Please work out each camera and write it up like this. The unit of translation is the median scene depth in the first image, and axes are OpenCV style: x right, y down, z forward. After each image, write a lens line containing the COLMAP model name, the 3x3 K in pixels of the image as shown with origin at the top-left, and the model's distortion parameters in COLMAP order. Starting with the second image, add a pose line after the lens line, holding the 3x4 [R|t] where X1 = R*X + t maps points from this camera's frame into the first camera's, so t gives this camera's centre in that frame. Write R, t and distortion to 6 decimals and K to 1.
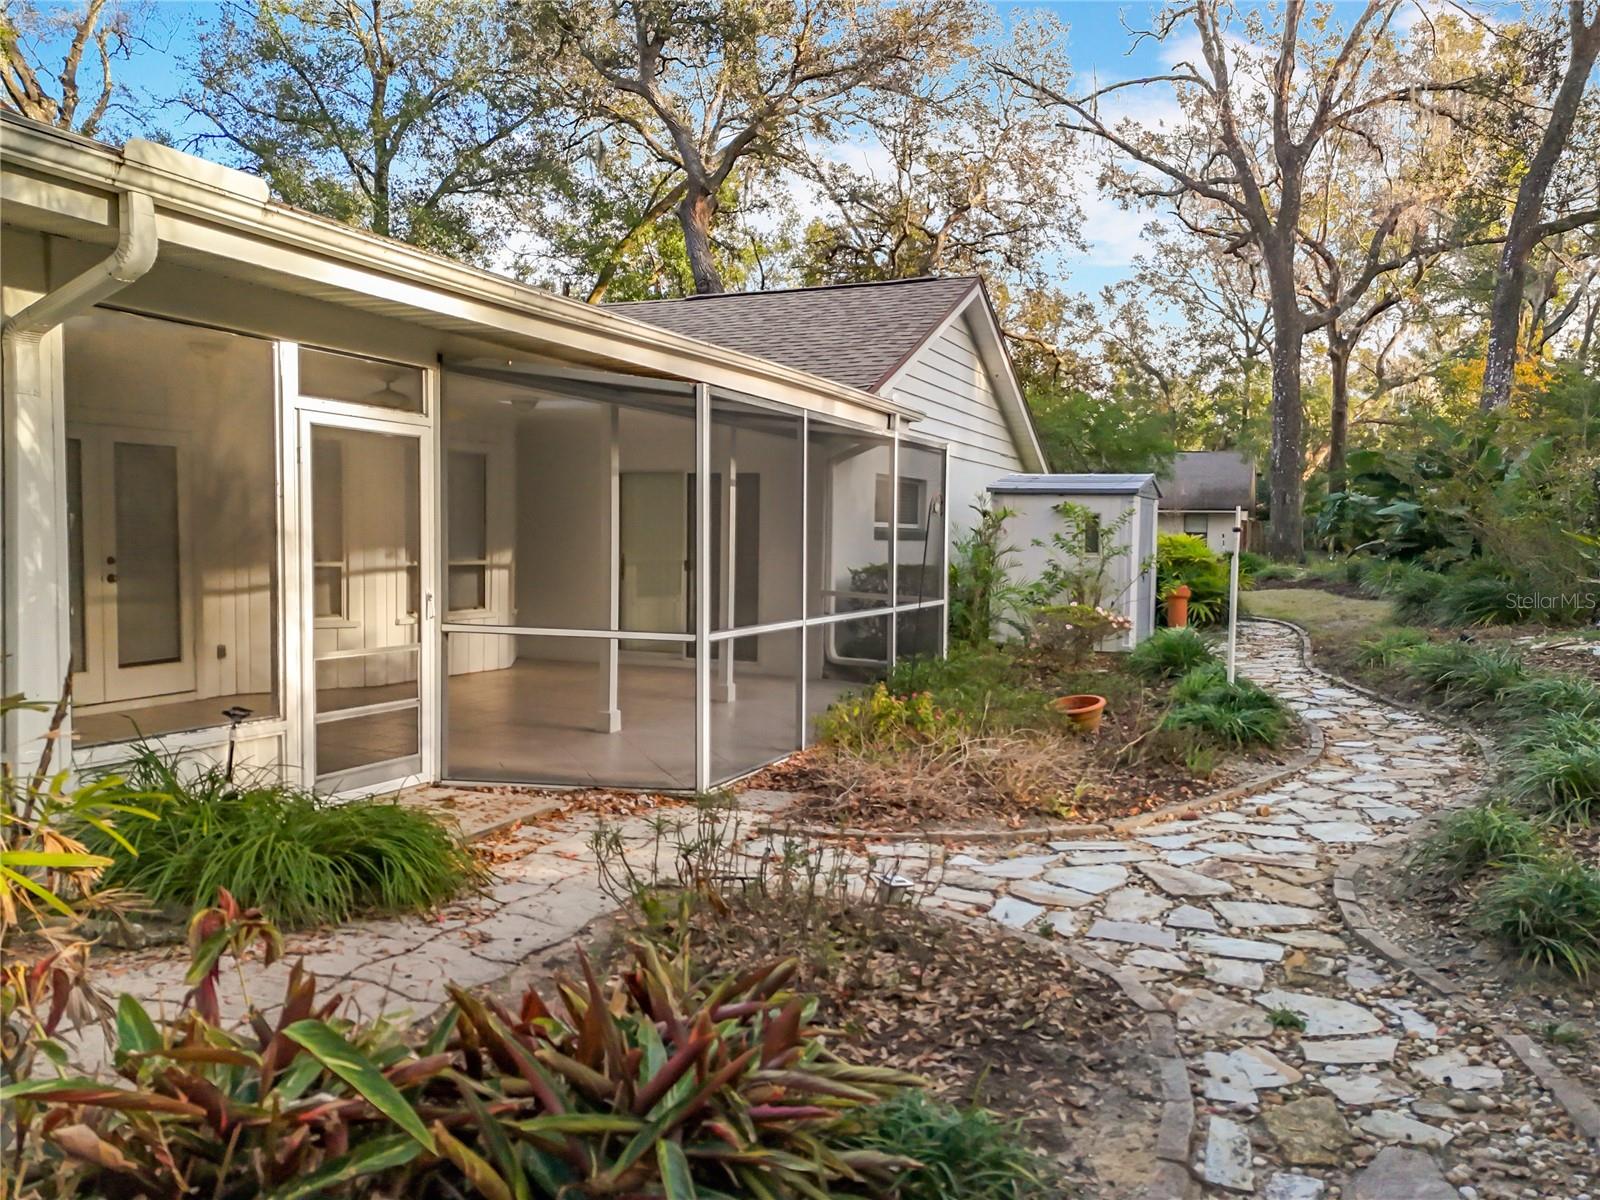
lens RADIAL K [[1144.9, 0, 800.0], [0, 1144.9, 600.0], [0, 0, 1]] dist [0.049536, -0.001531]
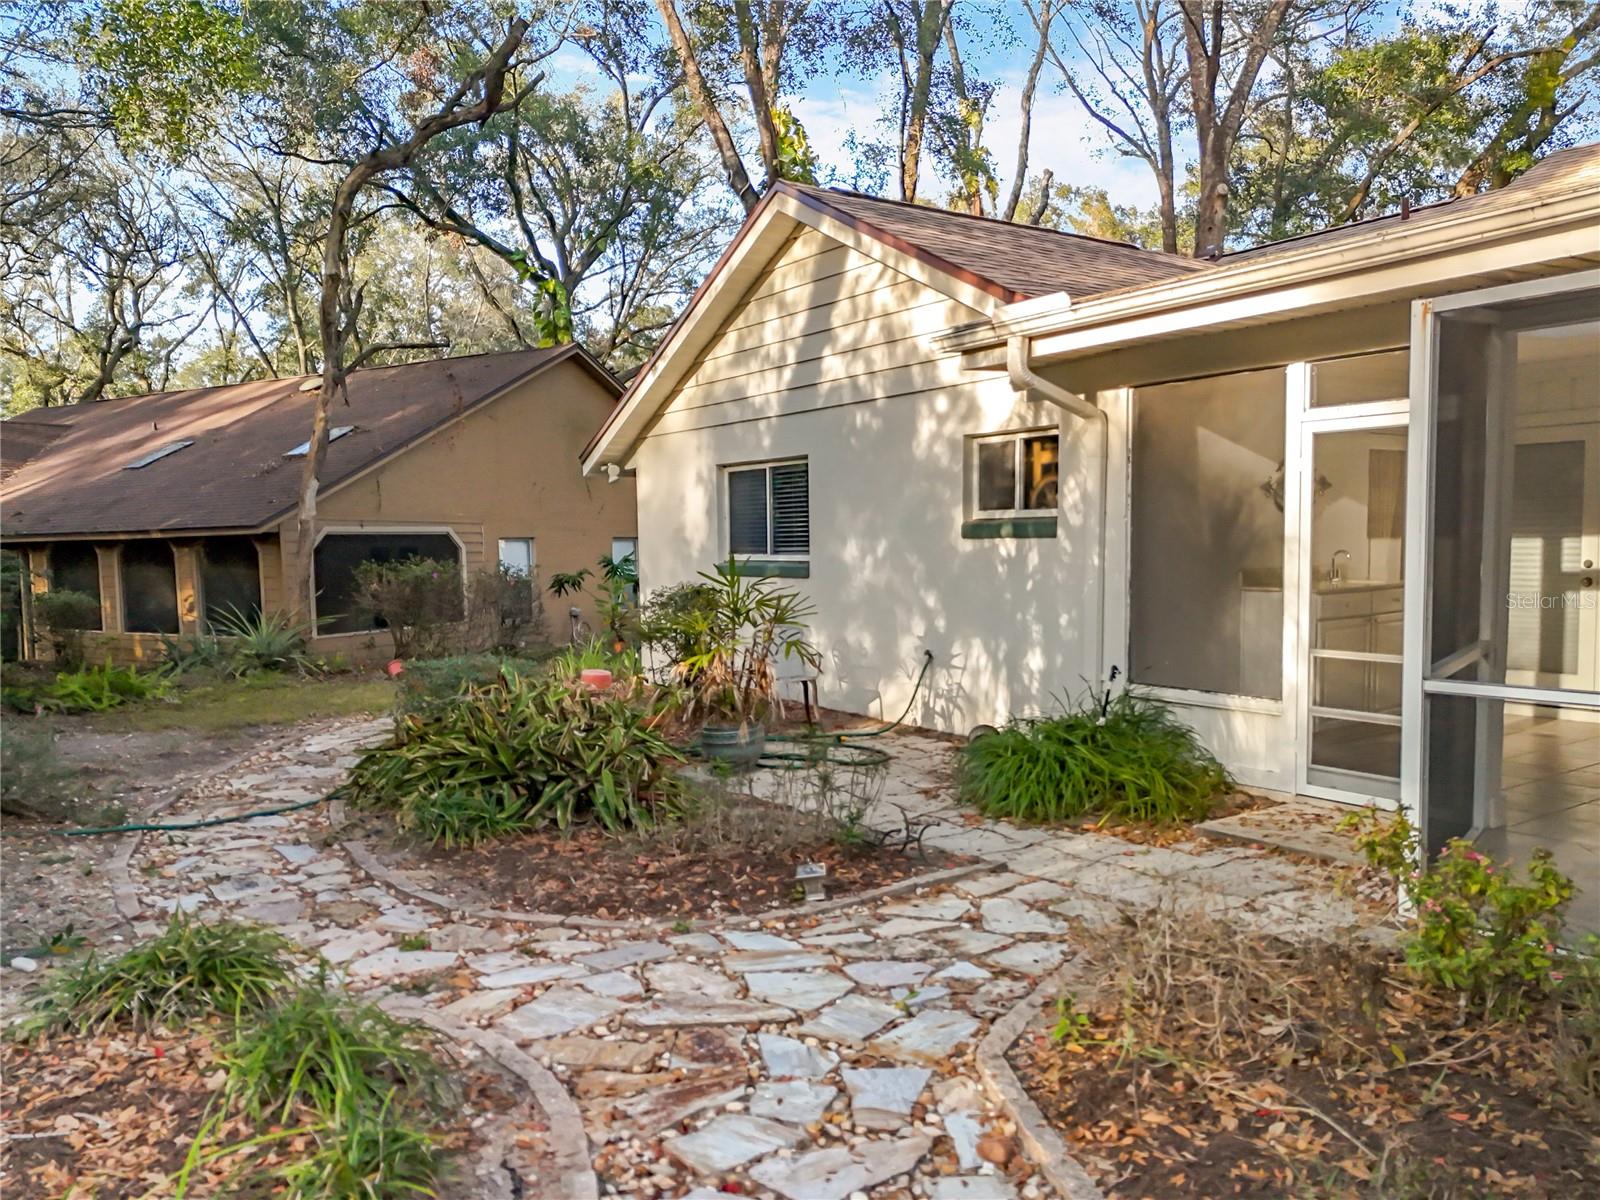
lens RADIAL K [[1144.9, 0, 800.0], [0, 1144.9, 600.0], [0, 0, 1]] dist [0.049536, -0.001531]
pose [[-0.480864, 0.023988, -0.876467, 0.767660], [-0.058144, 0.996553, 0.059175, -0.038338], [0.874865, 0.079417, -0.477812, 1.161698]]
